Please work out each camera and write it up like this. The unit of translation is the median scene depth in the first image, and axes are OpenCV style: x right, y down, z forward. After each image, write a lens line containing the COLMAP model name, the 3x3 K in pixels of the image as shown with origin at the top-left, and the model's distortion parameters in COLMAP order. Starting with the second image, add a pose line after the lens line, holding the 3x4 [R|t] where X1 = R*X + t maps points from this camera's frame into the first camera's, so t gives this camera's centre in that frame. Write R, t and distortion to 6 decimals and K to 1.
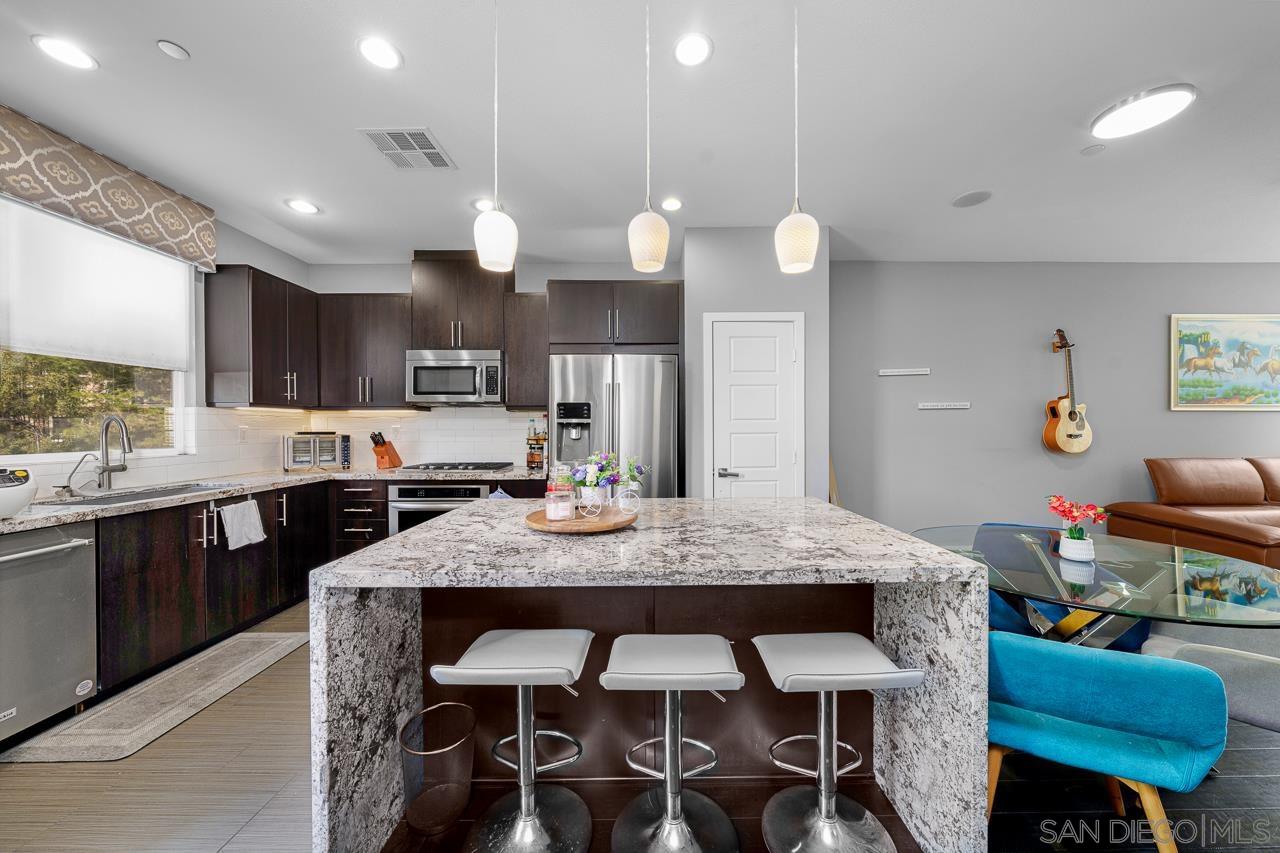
lens RADIAL K [[440.3, 0, 657.2], [0, 440.3, 430.7], [0, 0, 1]] dist [-0.001188, -0.000094]
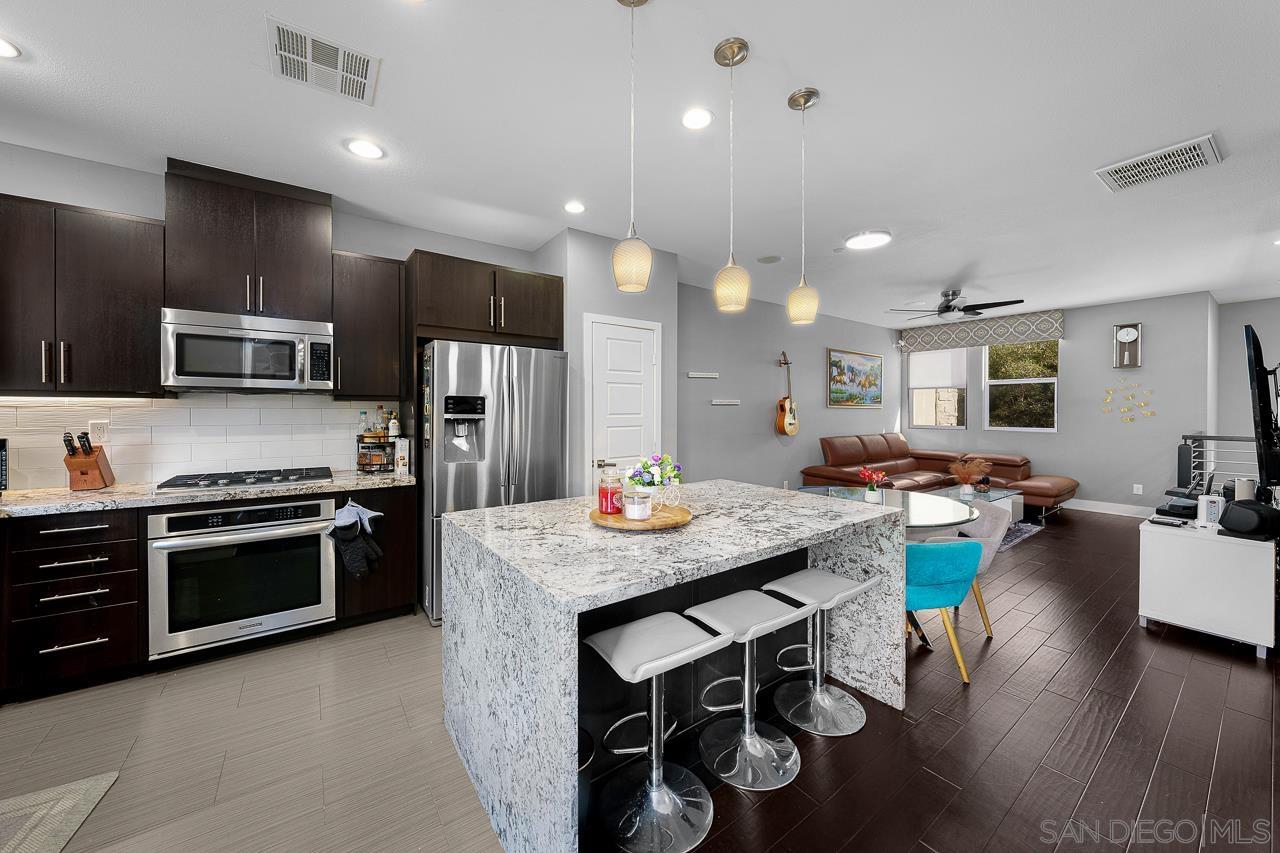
lens RADIAL K [[456.4, 0, 645.0], [0, 456.4, 414.2], [0, 0, 1]] dist [-0.000423, 0.000043]
pose [[0.816403, 0.000312, 0.577483, -0.397467], [-0.002329, 0.999994, 0.002752, -0.028284], [-0.577479, -0.003591, 0.816398, 0.029070]]
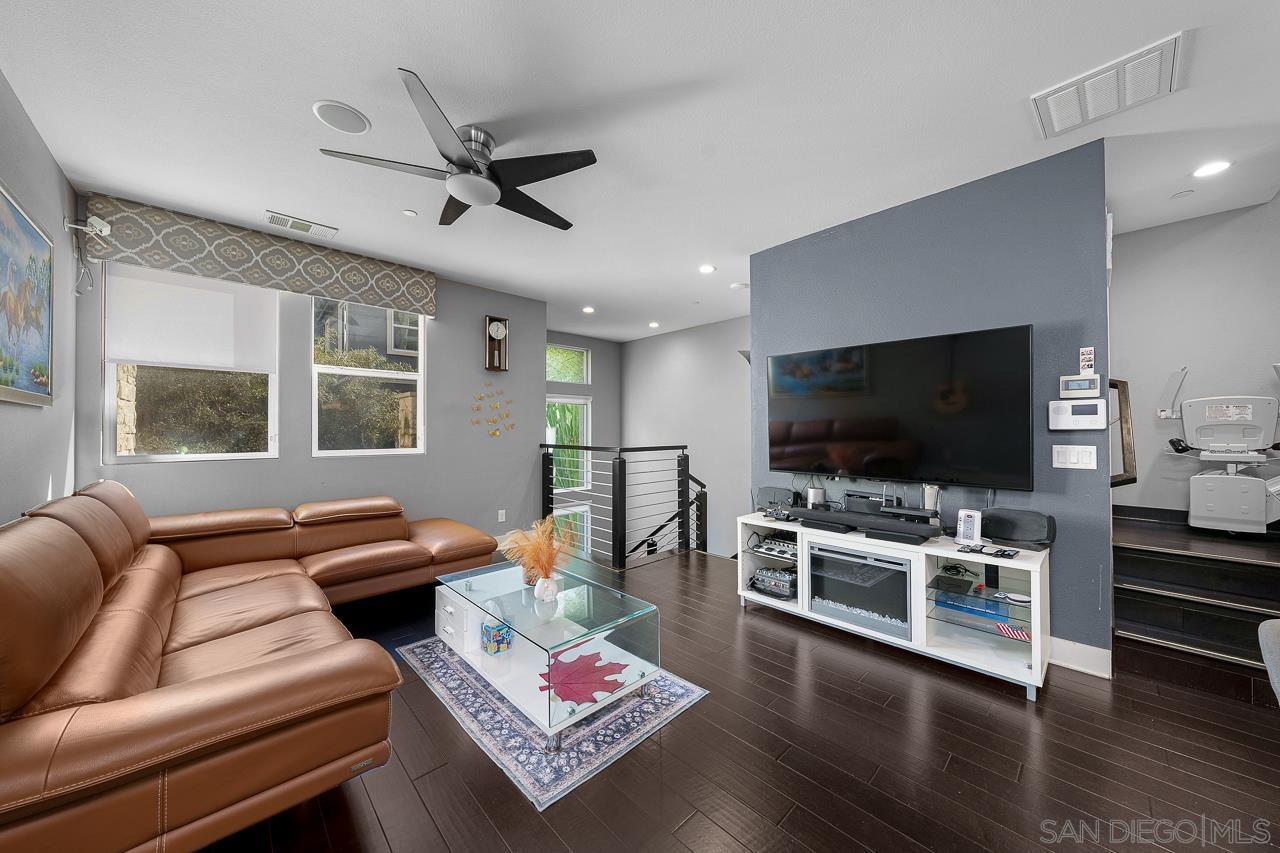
lens RADIAL K [[449.3, 0, 640.0], [0, 449.3, 426.5], [0, 0, 1]] dist [-0.001673, -0.000017]
pose [[-0.688584, 0.011979, 0.725057, 0.734097], [0.008167, 0.999928, -0.008764, -0.012790], [-0.725110, -0.000114, -0.688633, 0.997054]]
